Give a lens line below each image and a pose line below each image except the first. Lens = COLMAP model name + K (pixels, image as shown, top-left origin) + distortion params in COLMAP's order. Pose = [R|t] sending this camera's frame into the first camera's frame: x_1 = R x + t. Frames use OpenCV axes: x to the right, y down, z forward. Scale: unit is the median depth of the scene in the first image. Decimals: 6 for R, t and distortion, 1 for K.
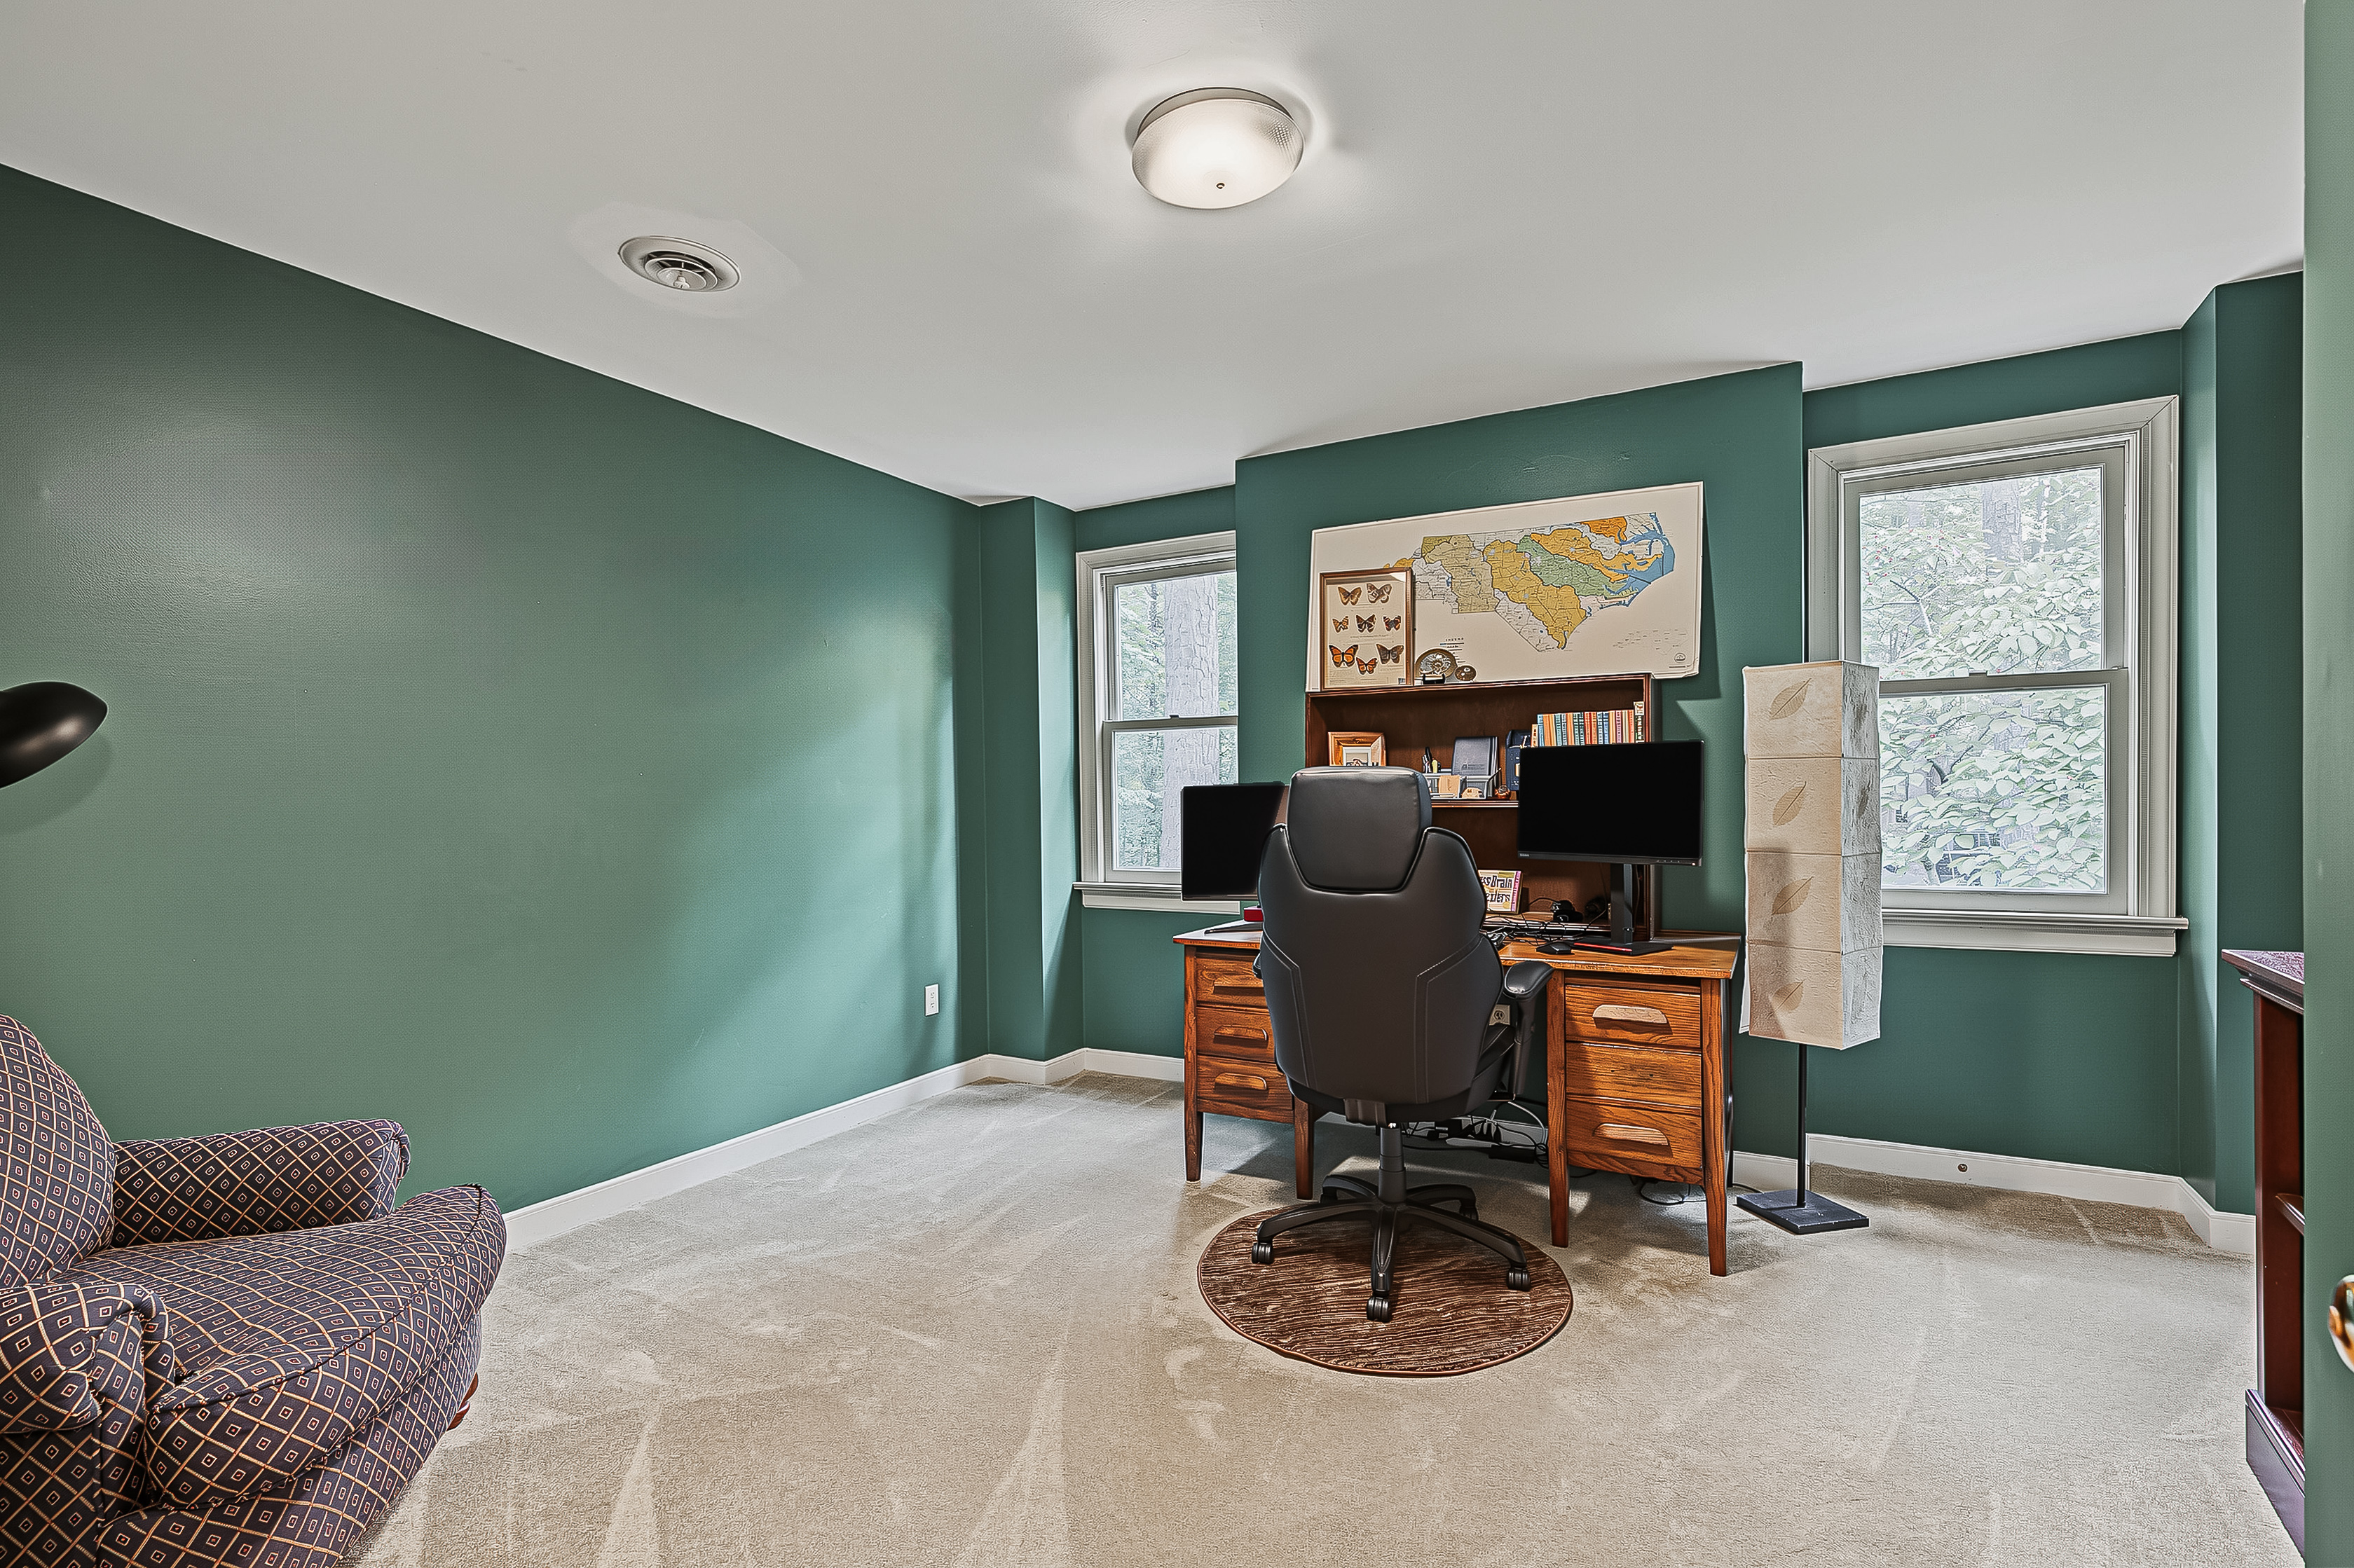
lens RADIAL K [[1091.0, 0, 1177.7], [0, 1091.0, 801.4], [0, 0, 1]] dist [-0.004139, 0.000718]
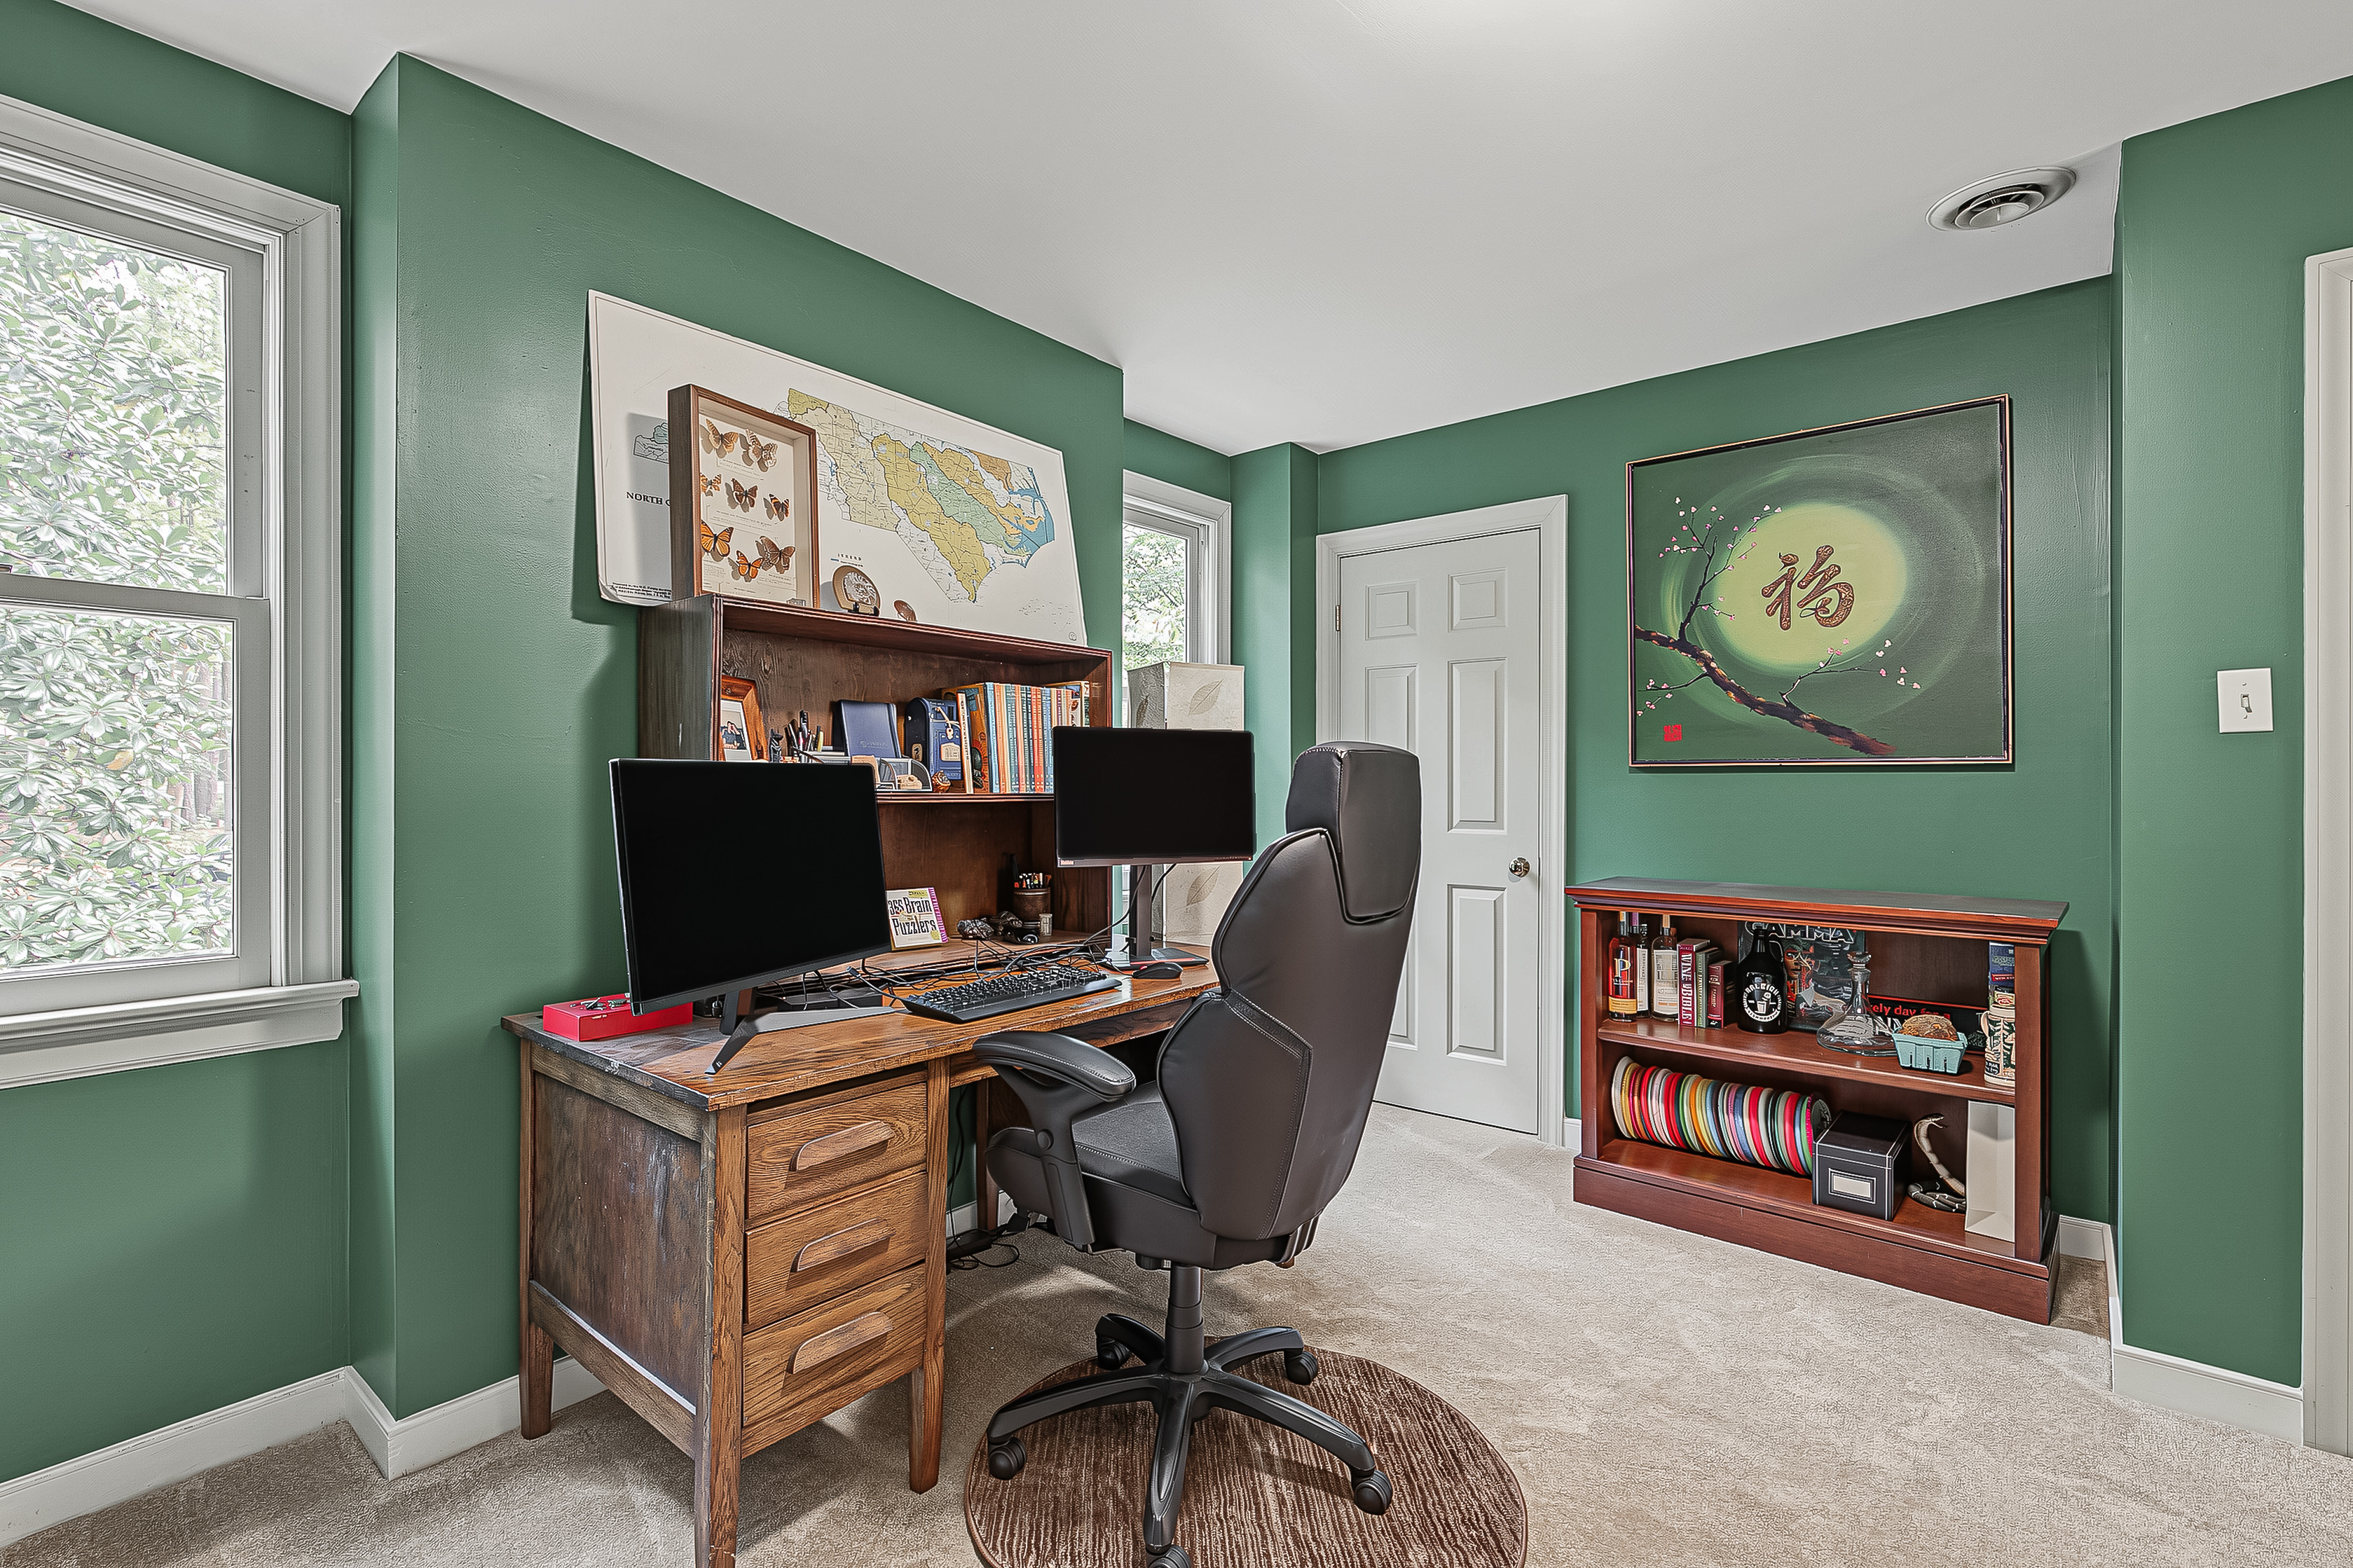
lens RADIAL K [[1090.6, 0, 1172.8], [0, 1090.6, 782.2], [0, 0, 1]] dist [-0.004139, 0.000718]
pose [[0.172981, 0.015931, 0.984796, -0.404455], [0.001285, 0.999865, -0.016400, 0.004029], [-0.984924, 0.004102, 0.172937, 0.727835]]
